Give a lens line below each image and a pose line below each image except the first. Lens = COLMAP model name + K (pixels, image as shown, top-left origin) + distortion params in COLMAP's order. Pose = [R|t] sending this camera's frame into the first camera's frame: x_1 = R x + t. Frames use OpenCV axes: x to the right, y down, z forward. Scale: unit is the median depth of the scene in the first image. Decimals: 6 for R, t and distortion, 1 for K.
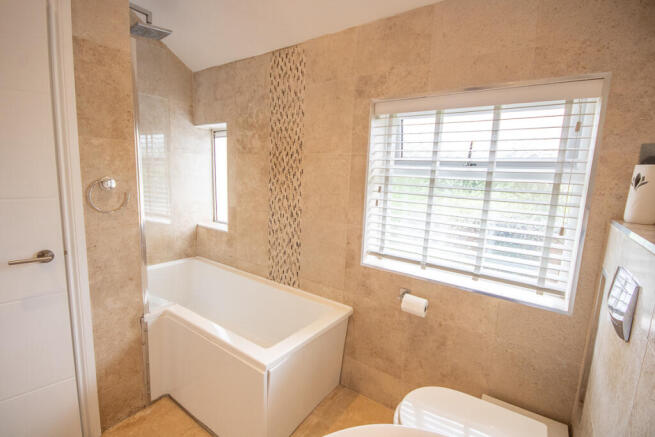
lens RADIAL K [[304.8, 0, 330.7], [0, 304.8, 219.8], [0, 0, 1]] dist [-0.003149, -0.000661]
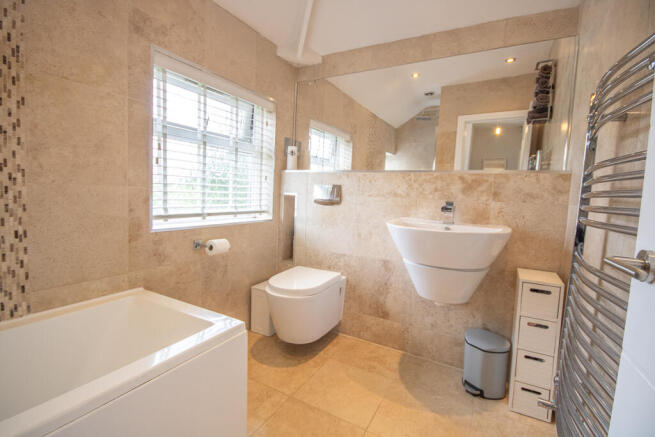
lens RADIAL K [[304.8, 0, 330.1], [0, 304.8, 218.8], [0, 0, 1]] dist [-0.003149, -0.000661]
pose [[-0.124475, -0.137945, 0.982587, -0.829407], [0.094141, 0.984179, 0.150095, 0.027403], [-0.987747, 0.111185, -0.109520, 0.589115]]
